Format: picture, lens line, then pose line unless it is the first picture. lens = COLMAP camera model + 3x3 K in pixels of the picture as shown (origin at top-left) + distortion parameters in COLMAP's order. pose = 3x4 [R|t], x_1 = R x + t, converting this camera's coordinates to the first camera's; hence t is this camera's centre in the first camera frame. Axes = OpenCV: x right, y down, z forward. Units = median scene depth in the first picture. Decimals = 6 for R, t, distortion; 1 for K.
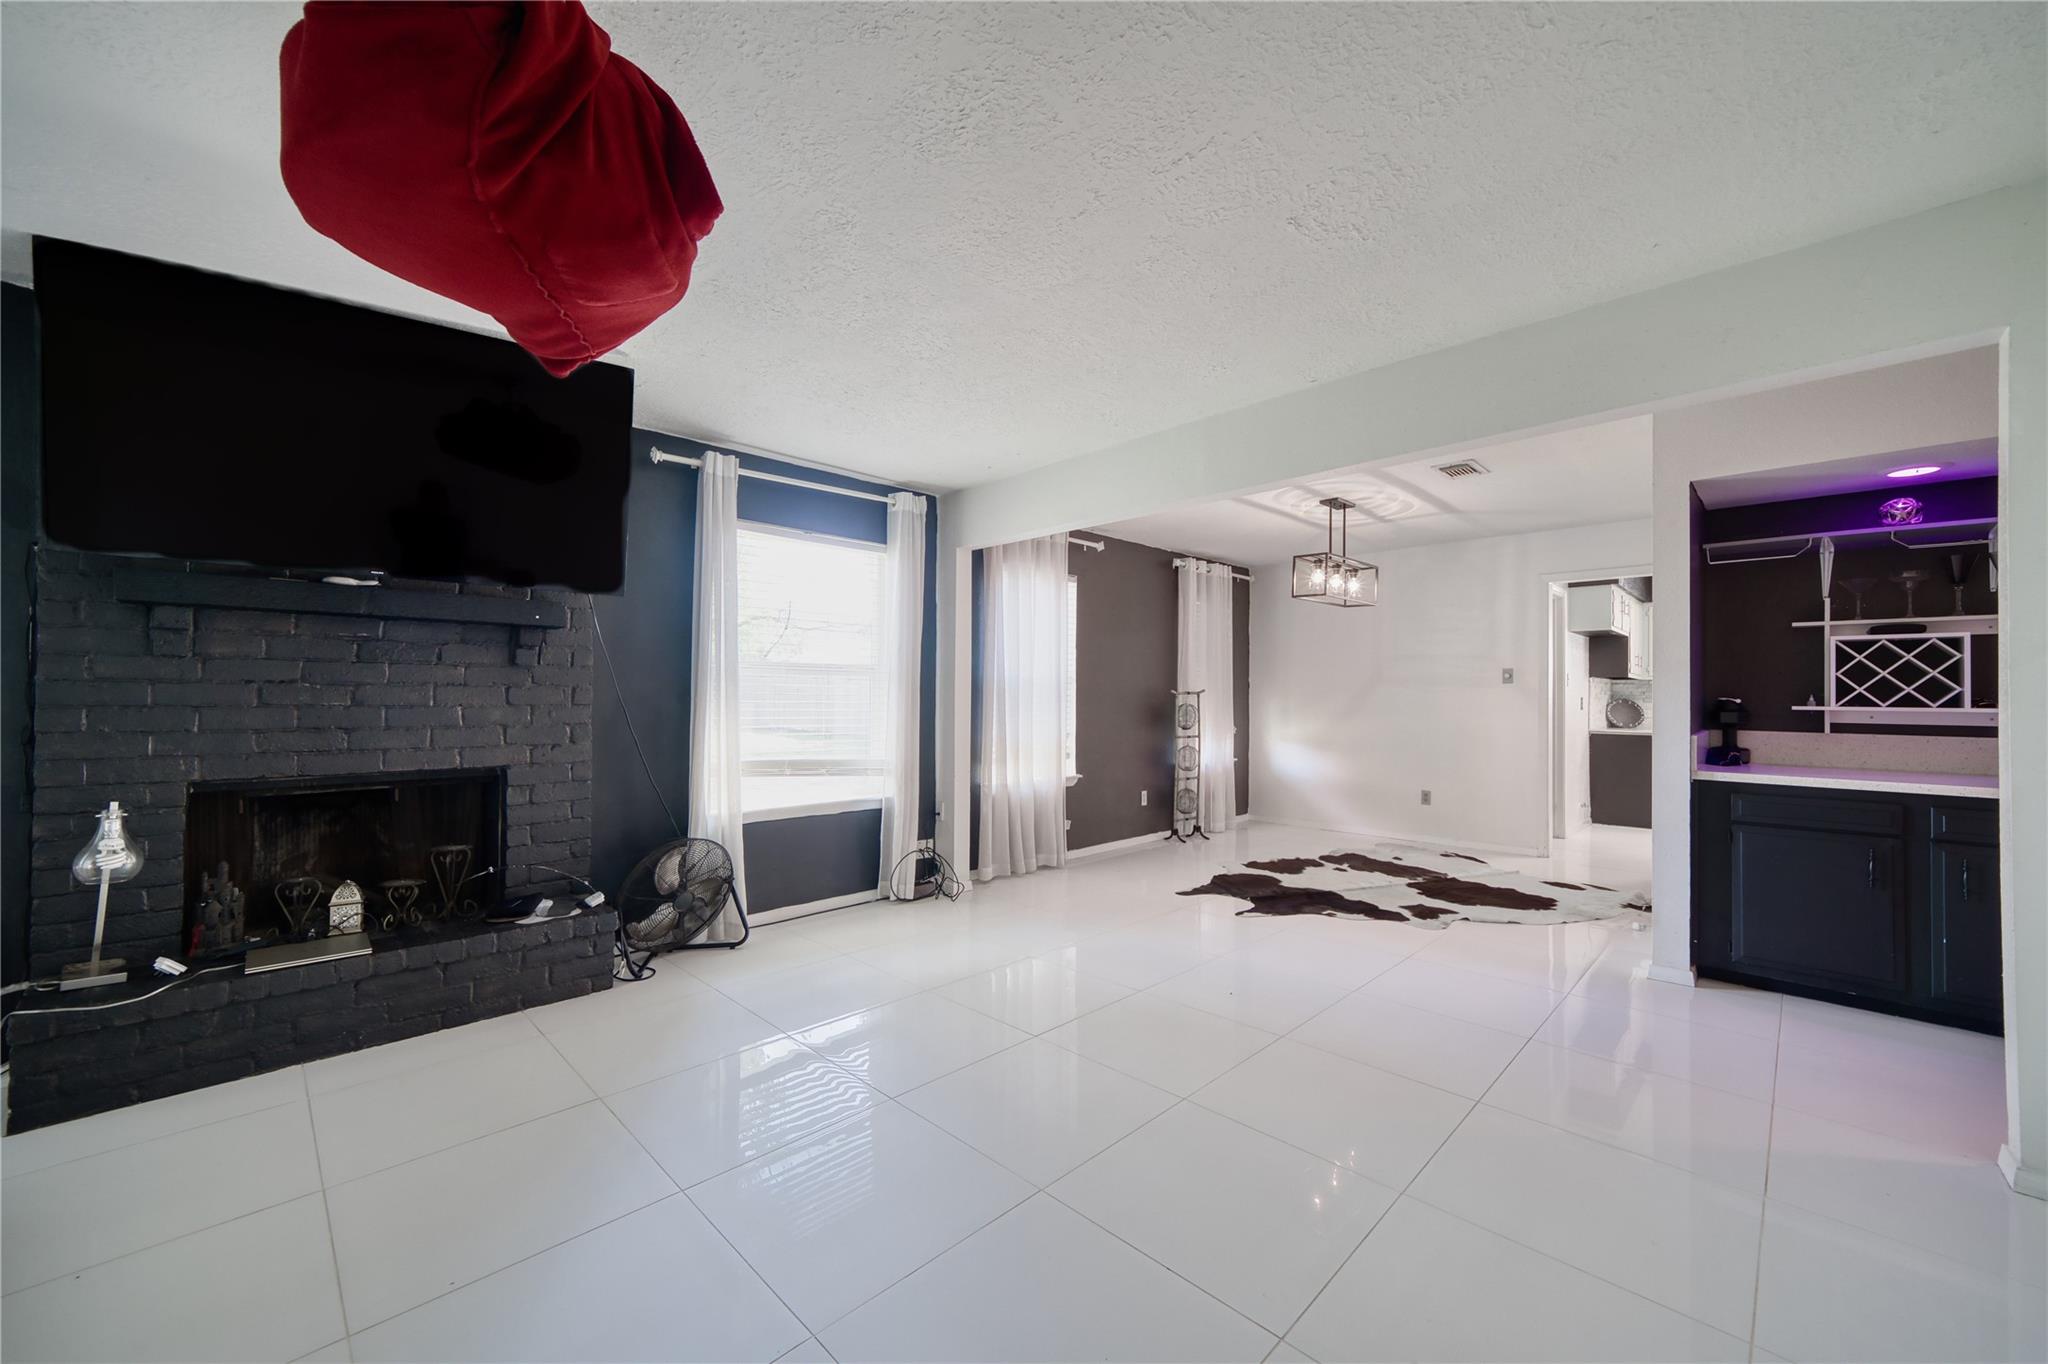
lens RADIAL K [[771.6, 0, 1028.3], [0, 771.6, 688.3], [0, 0, 1]] dist [-0.003546, 0.000015]
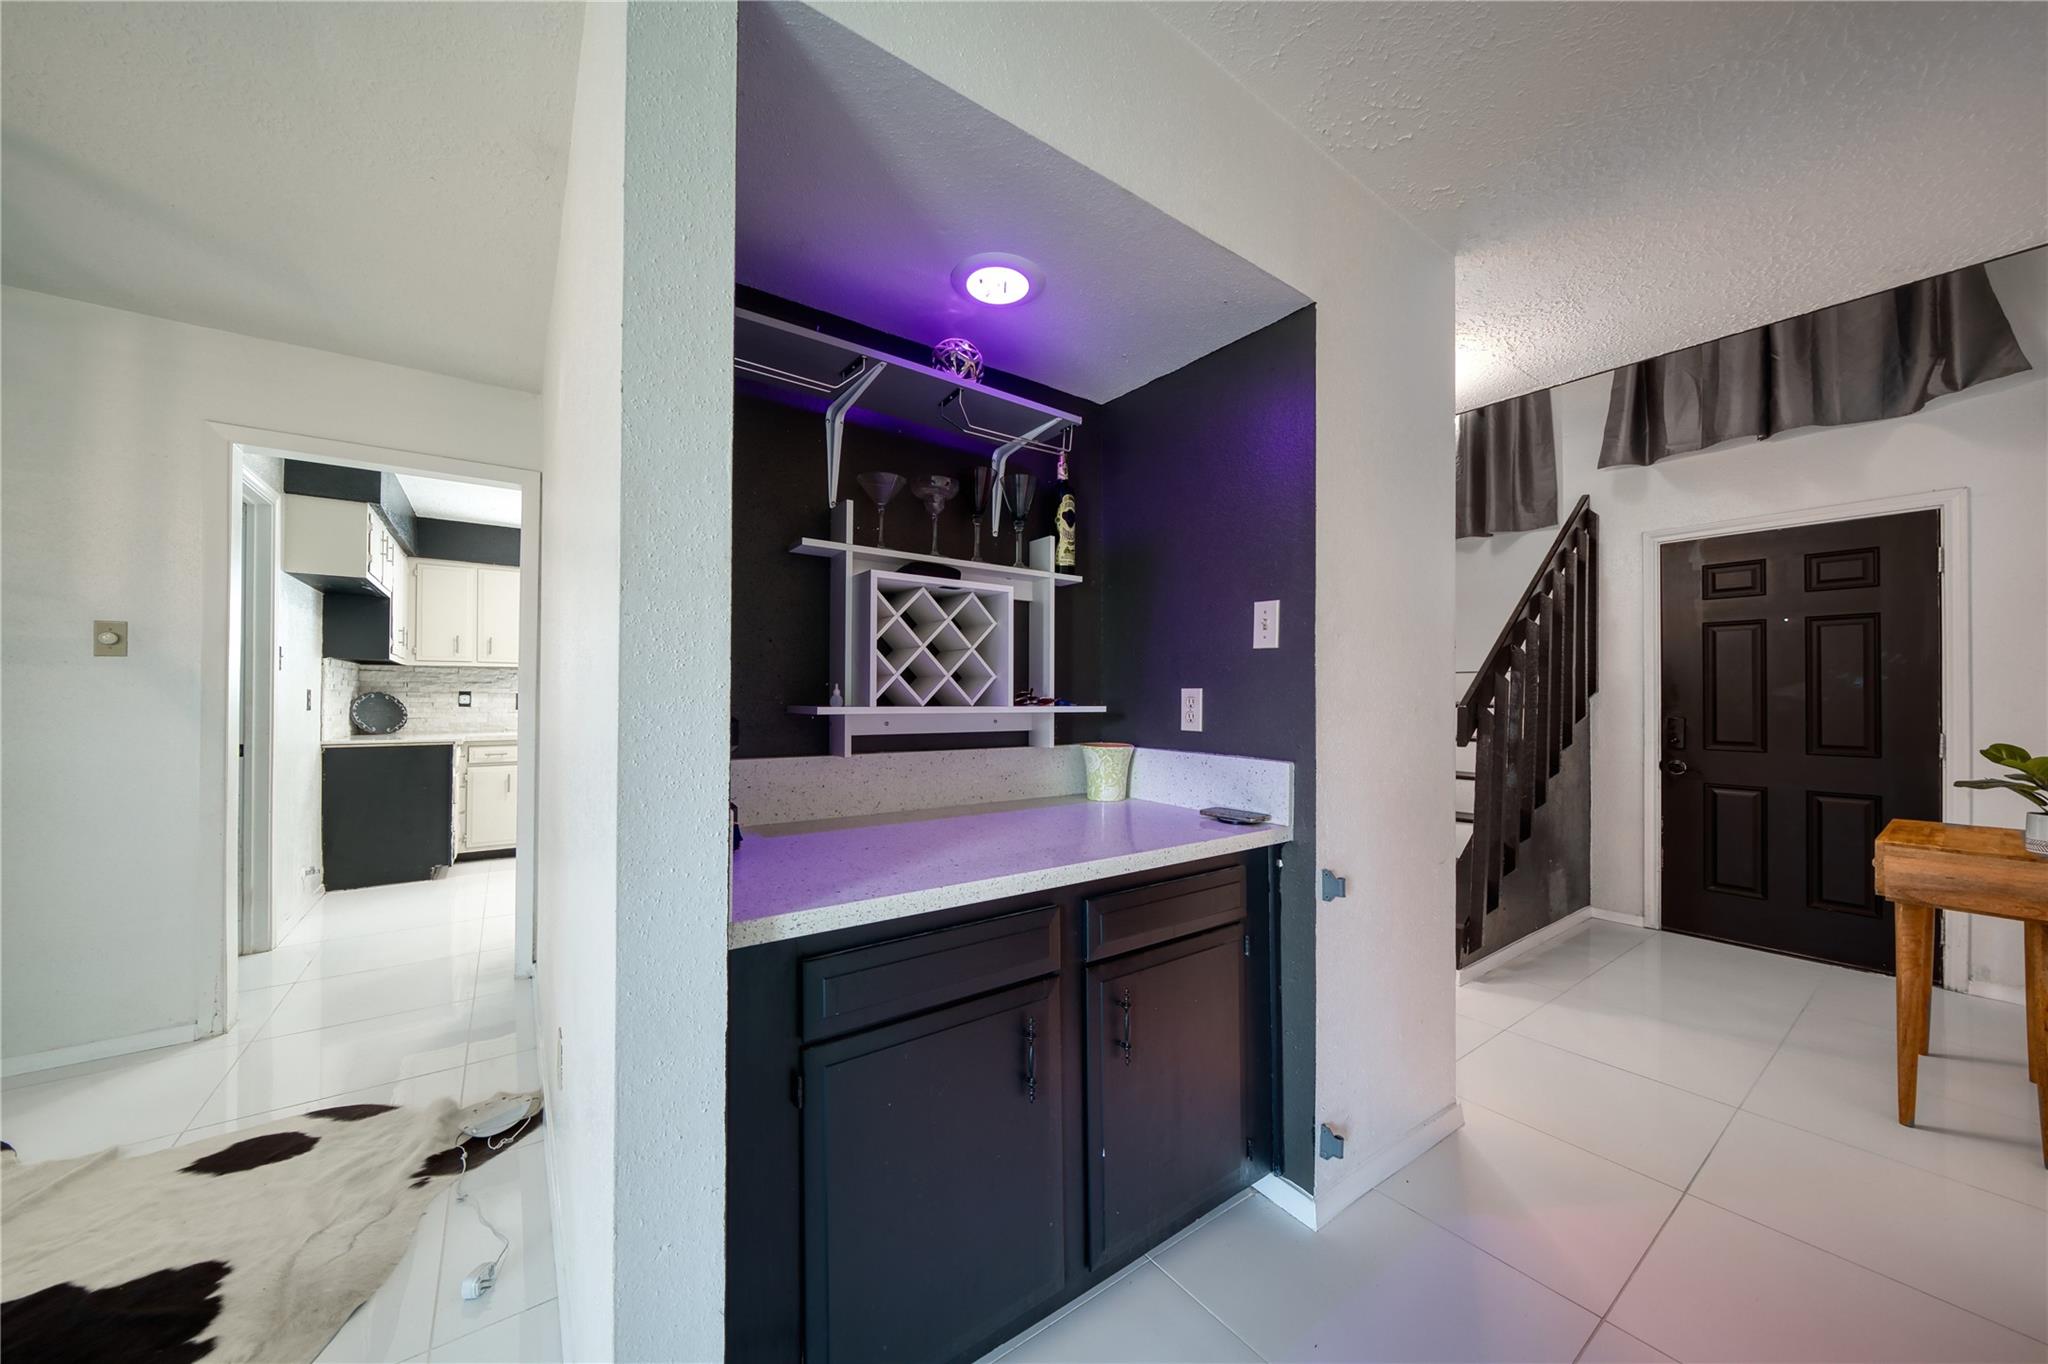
lens RADIAL K [[706.2, 0, 1024.8], [0, 706.2, 690.3], [0, 0, 1]] dist [-0.008682, 0.000041]
pose [[0.150040, 0.003015, 0.988675, 0.261123], [-0.013092, 0.999914, -0.001063, 0.005152], [-0.988593, -0.012784, 0.150067, 0.363243]]
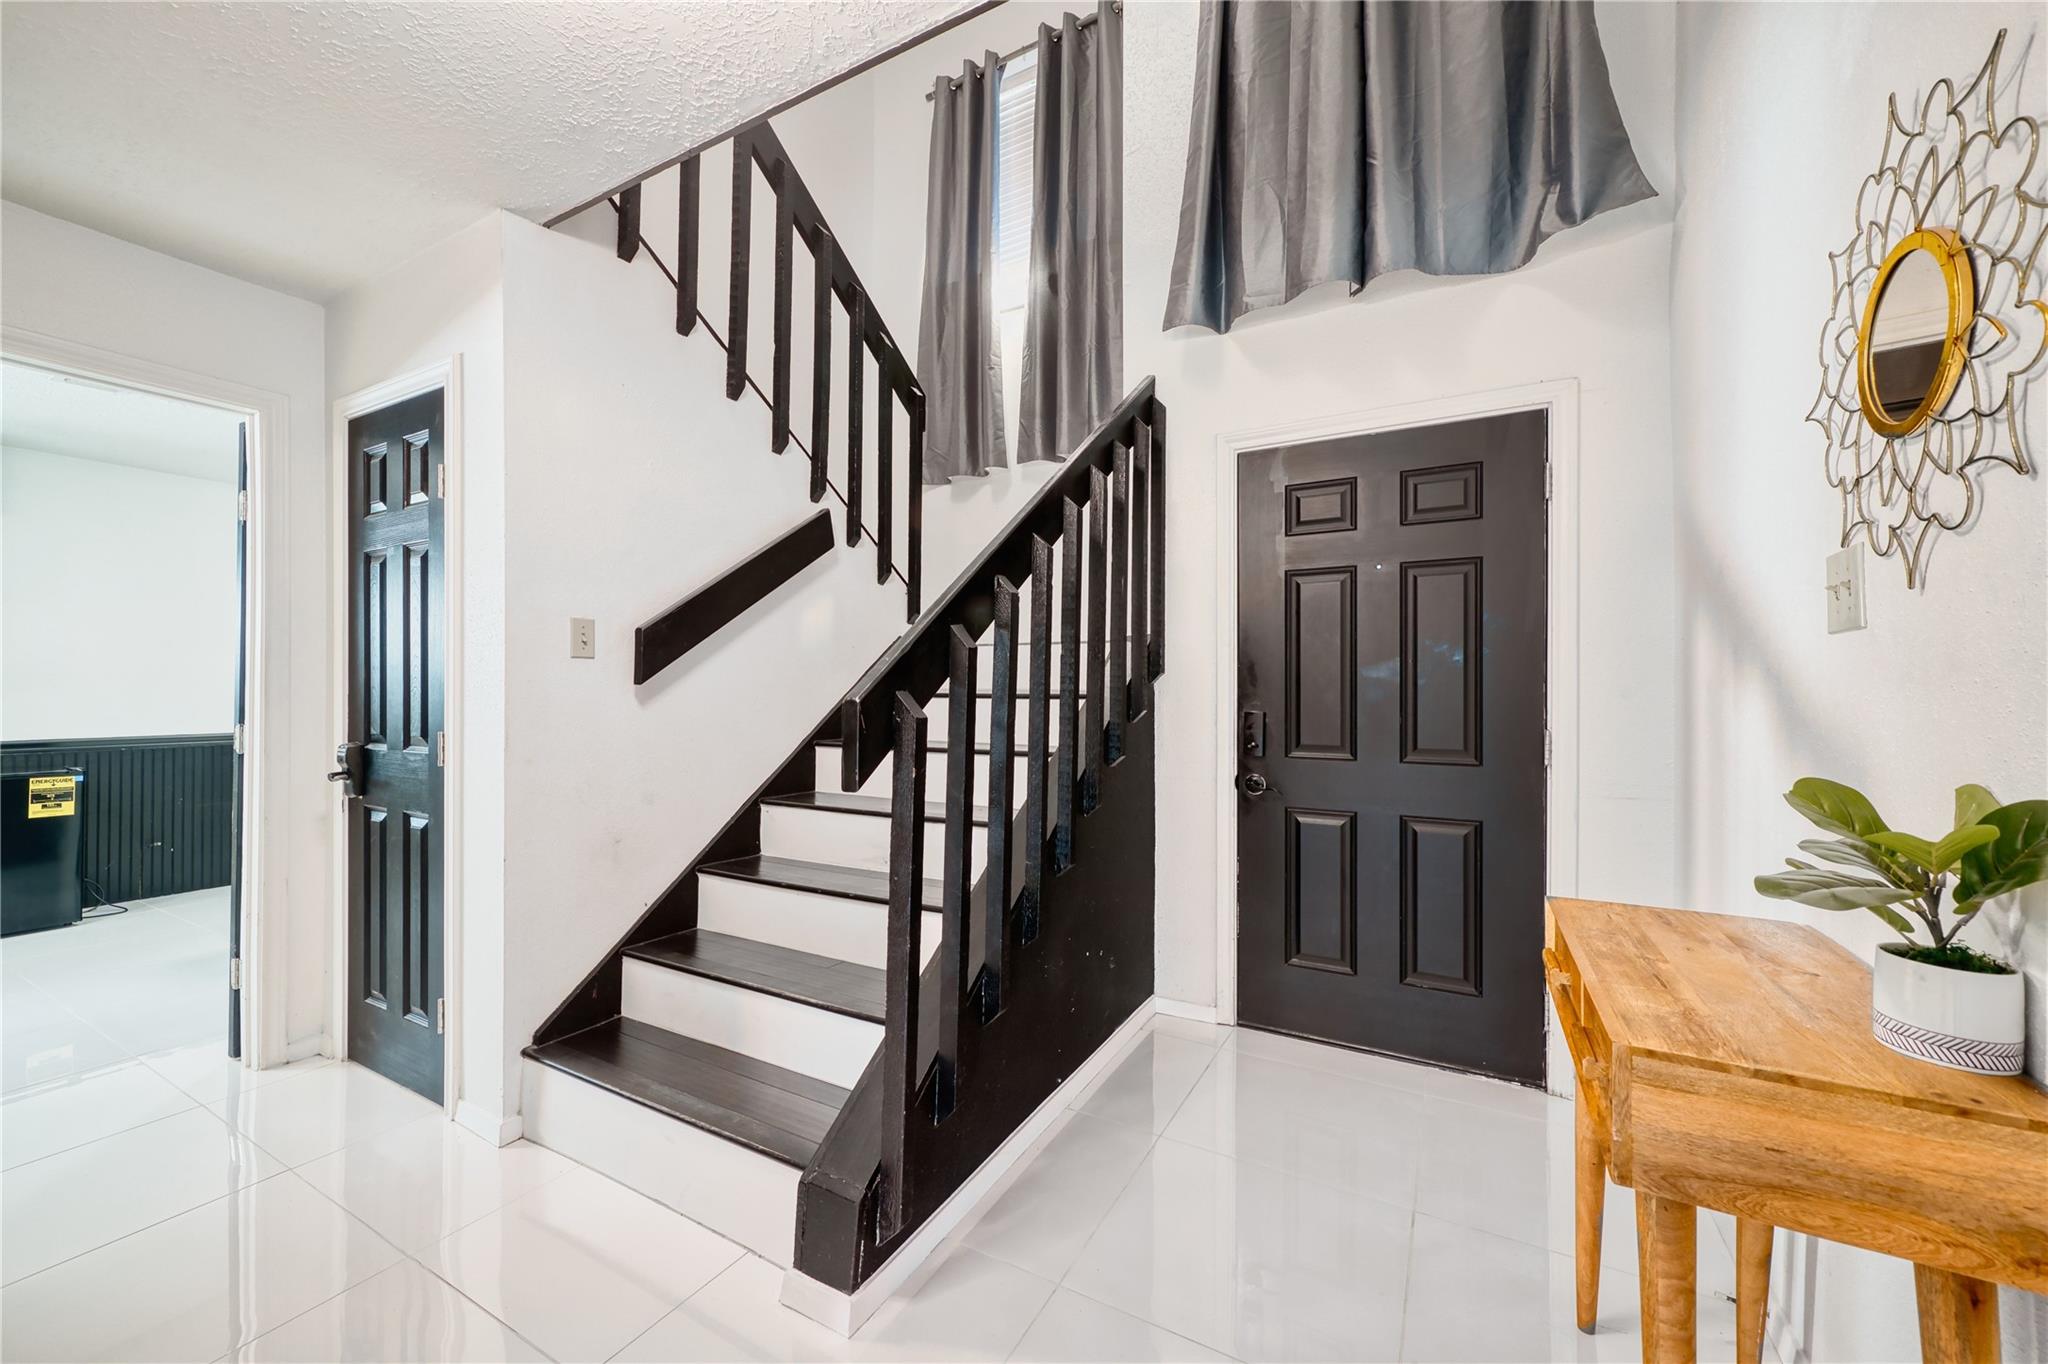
lens RADIAL K [[771.6, 0, 1028.3], [0, 771.6, 688.3], [0, 0, 1]] dist [-0.003546, 0.000015]
pose [[-0.282609, -0.007092, 0.959209, 0.505250], [-0.012063, 0.999920, 0.003839, 0.007106], [-0.959159, -0.010486, -0.282672, 0.184180]]
